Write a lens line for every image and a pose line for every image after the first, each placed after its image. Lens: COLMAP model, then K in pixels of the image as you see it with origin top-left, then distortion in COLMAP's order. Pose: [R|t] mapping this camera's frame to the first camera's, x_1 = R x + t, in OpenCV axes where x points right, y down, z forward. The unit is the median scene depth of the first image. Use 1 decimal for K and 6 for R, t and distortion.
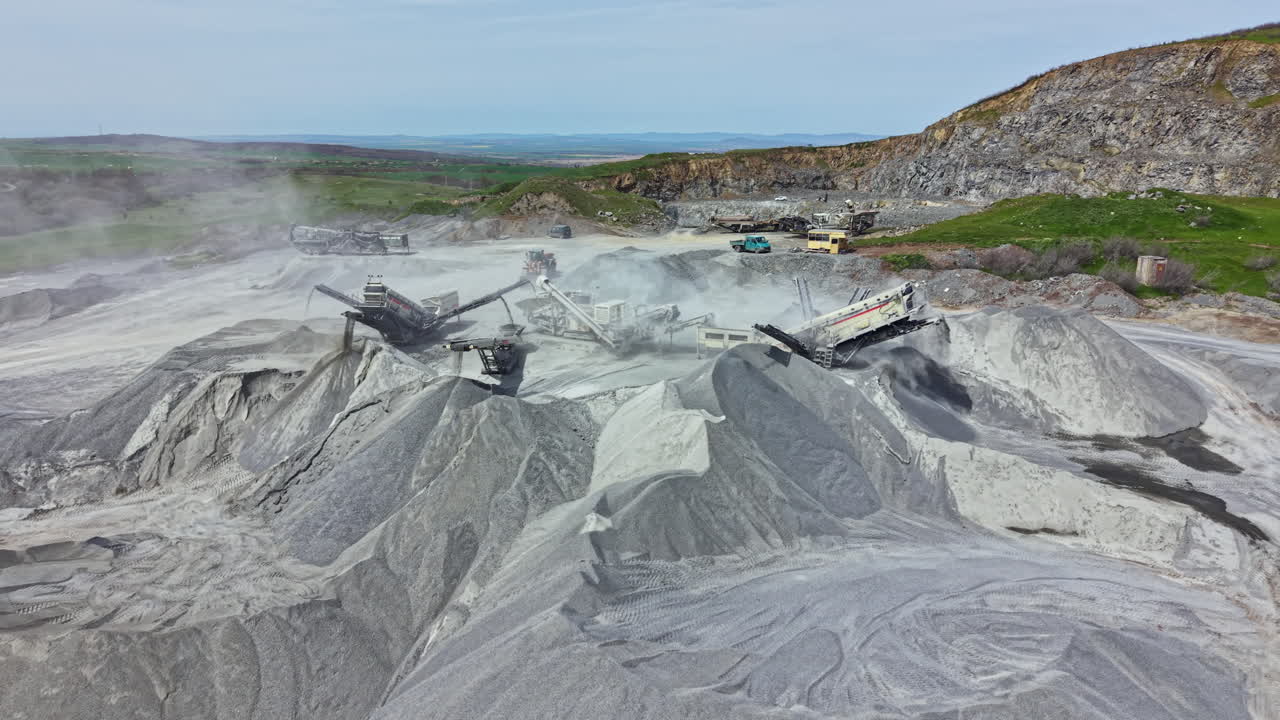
lens RADIAL K [[918.9, 0, 641.3], [0, 918.9, 367.3], [0, 0, 1]] dist [0.013571, -0.020294]
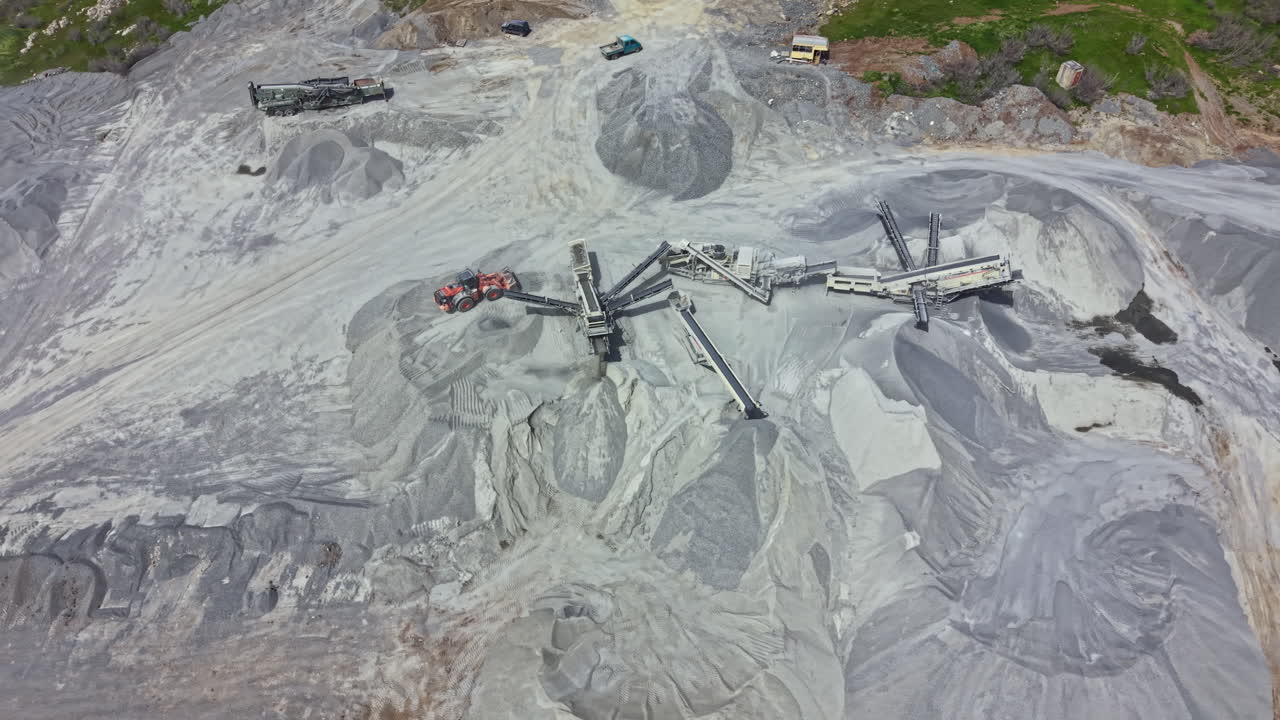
lens RADIAL K [[918.9, 0, 641.8], [0, 918.9, 359.6], [0, 0, 1]] dist [0.013571, -0.020294]
pose [[0.934622, -0.255902, 0.246974, -0.605216], [0.084383, 0.834176, 0.545004, -0.762242], [-0.345488, -0.488532, 0.801233, -0.010392]]
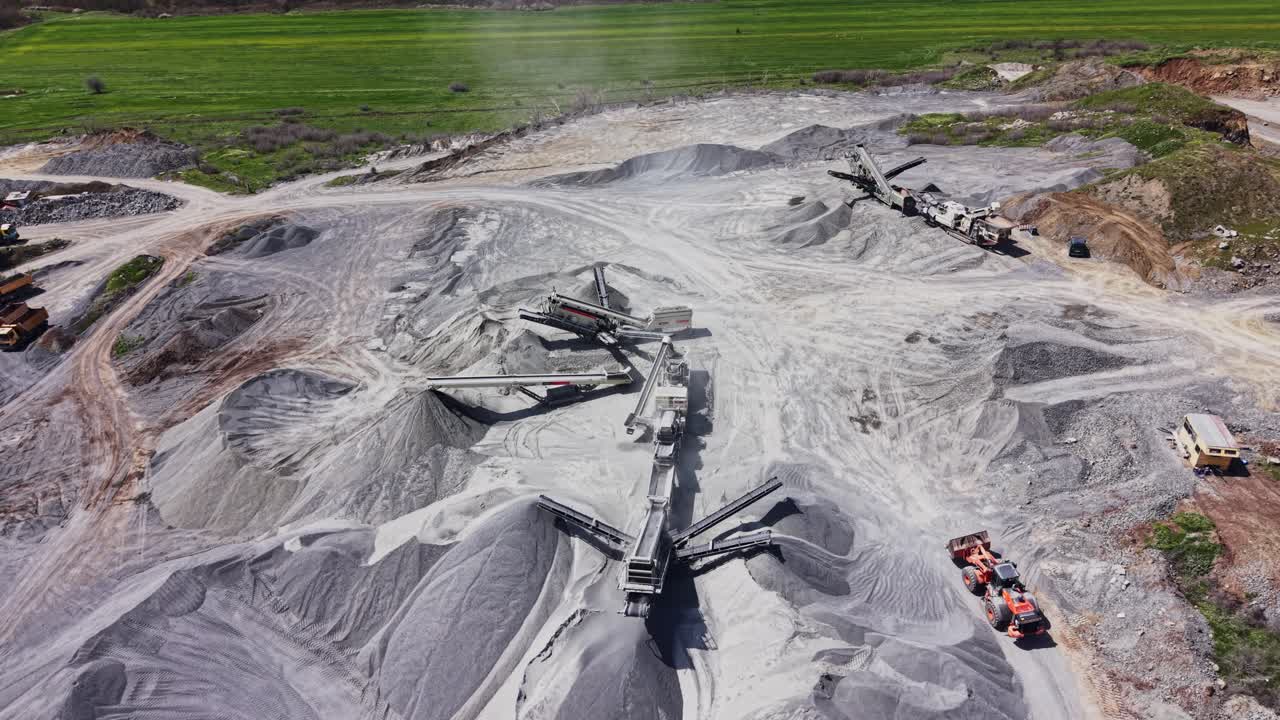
lens RADIAL K [[918.9, 0, 650.3], [0, 918.9, 362.1], [0, 0, 1]] dist [0.013571, -0.020294]
pose [[0.399673, 0.469058, -0.787557, 0.911549], [-0.230487, 0.882982, 0.408923, -0.625124], [0.887207, 0.018087, 0.461017, 0.587420]]
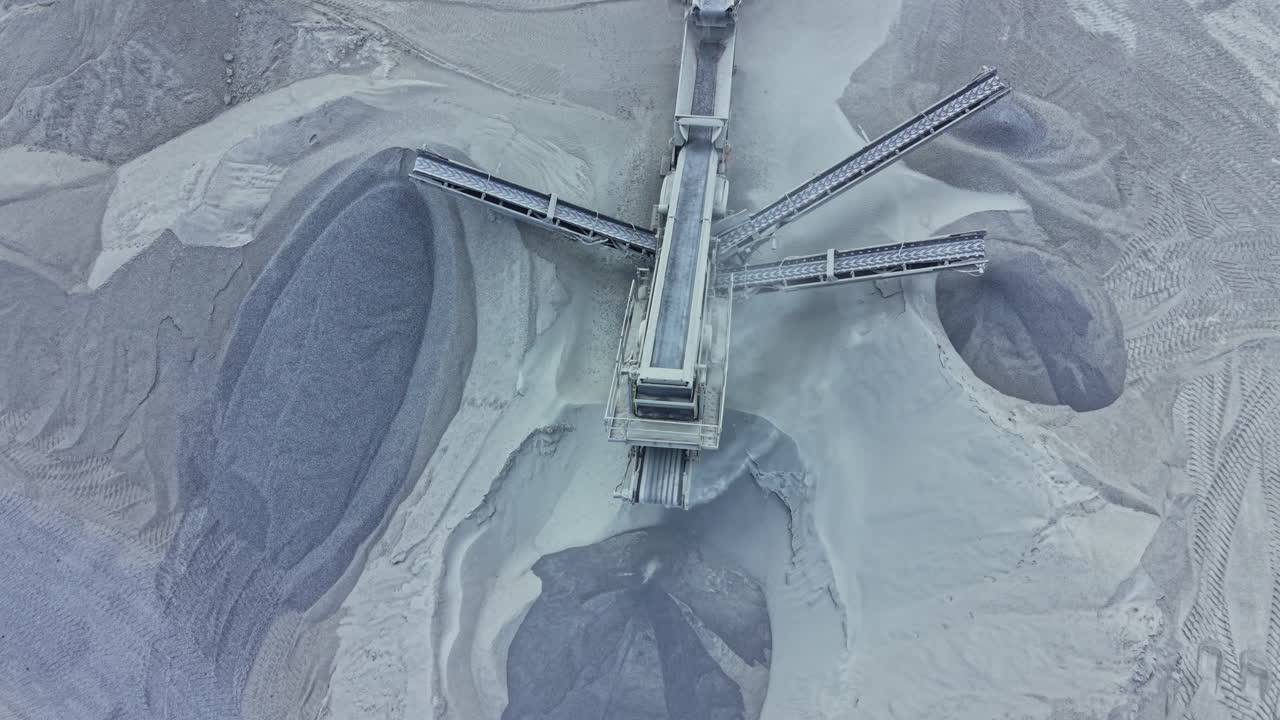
lens RADIAL K [[918.9, 0, 633.5], [0, 918.9, 365.8], [0, 0, 1]] dist [0.013571, -0.020294]
pose [[0.433753, 0.825260, -0.361669, 0.396538], [-0.222036, 0.486915, 0.844757, -0.375800], [0.873246, -0.286112, 0.394439, 0.842516]]
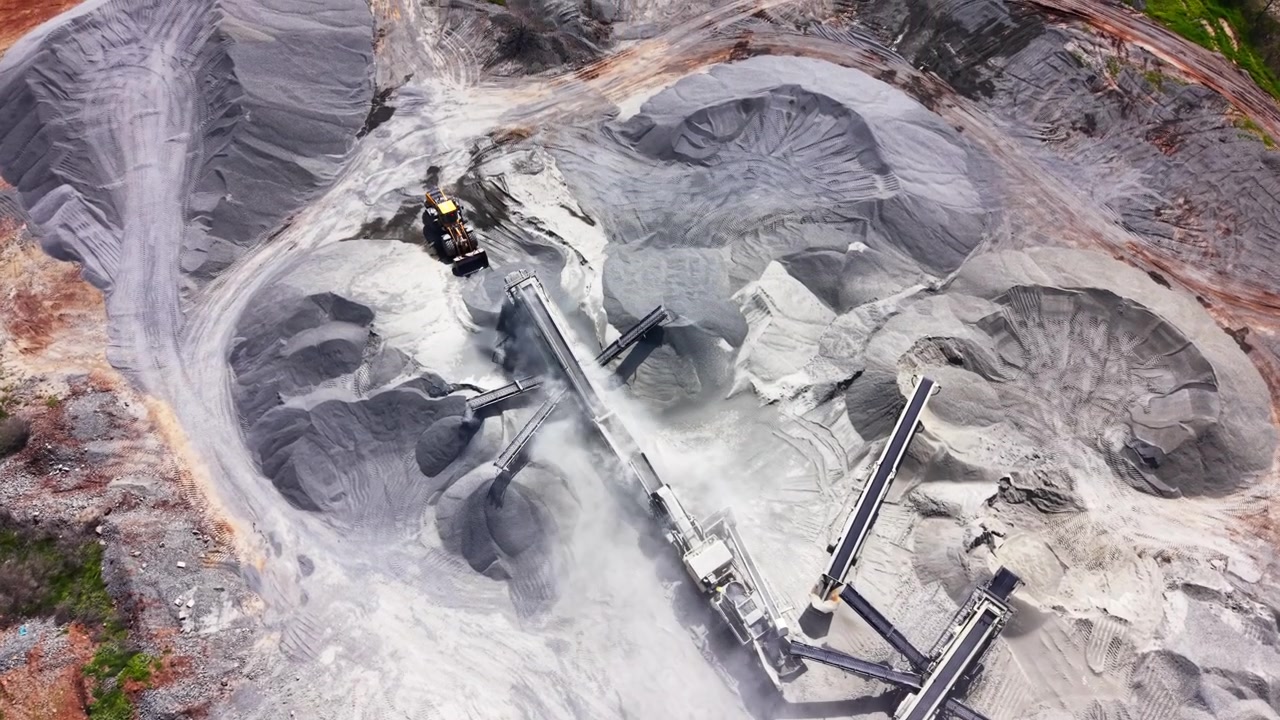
lens RADIAL K [[918.9, 0, 640.4], [0, 918.9, 362.4], [0, 0, 1]] dist [0.013571, -0.020294]
pose [[-0.895000, -0.392842, 0.211306, -0.095243], [0.117912, 0.248507, 0.961426, -1.090604], [-0.430200, 0.885392, -0.176093, 1.220203]]
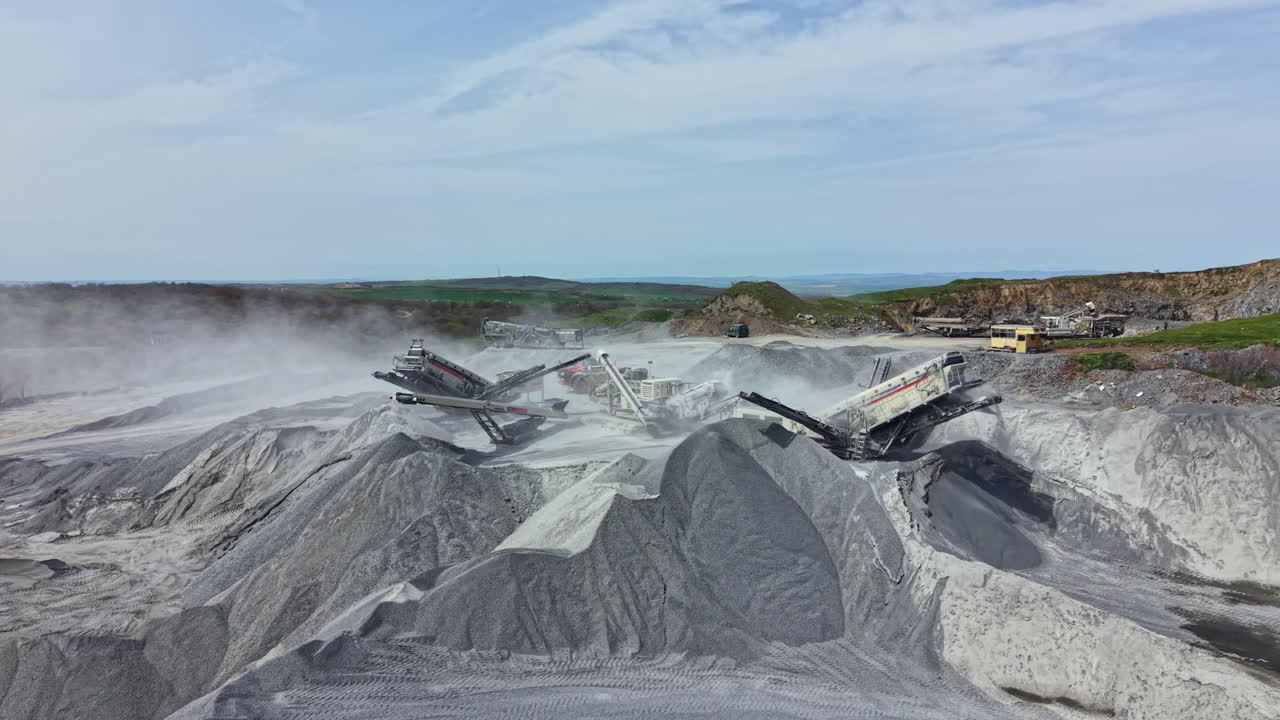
lens RADIAL K [[918.9, 0, 640.4], [0, 918.9, 368.8], [0, 0, 1]] dist [0.013571, -0.020294]
pose [[0.931934, 0.031024, -0.361299, 0.320280], [-0.083105, 0.988089, -0.129517, 0.042896], [0.352977, 0.150727, 0.923411, 0.201052]]
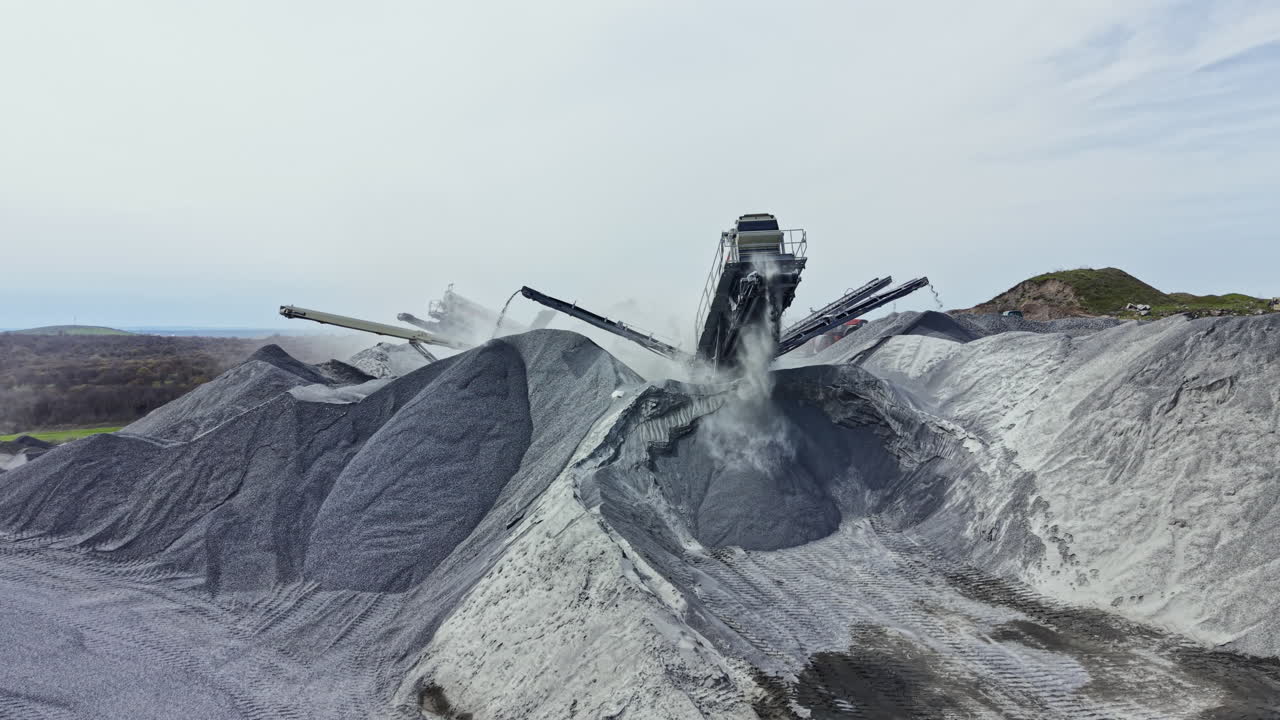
lens RADIAL K [[918.9, 0, 649.8], [0, 918.9, 357.5], [0, 0, 1]] dist [0.013571, -0.020294]
pose [[0.619274, 0.023344, -0.784828, 0.637419], [-0.187188, 0.975126, -0.118697, 0.053637], [0.762535, 0.220416, 0.608240, 0.663029]]
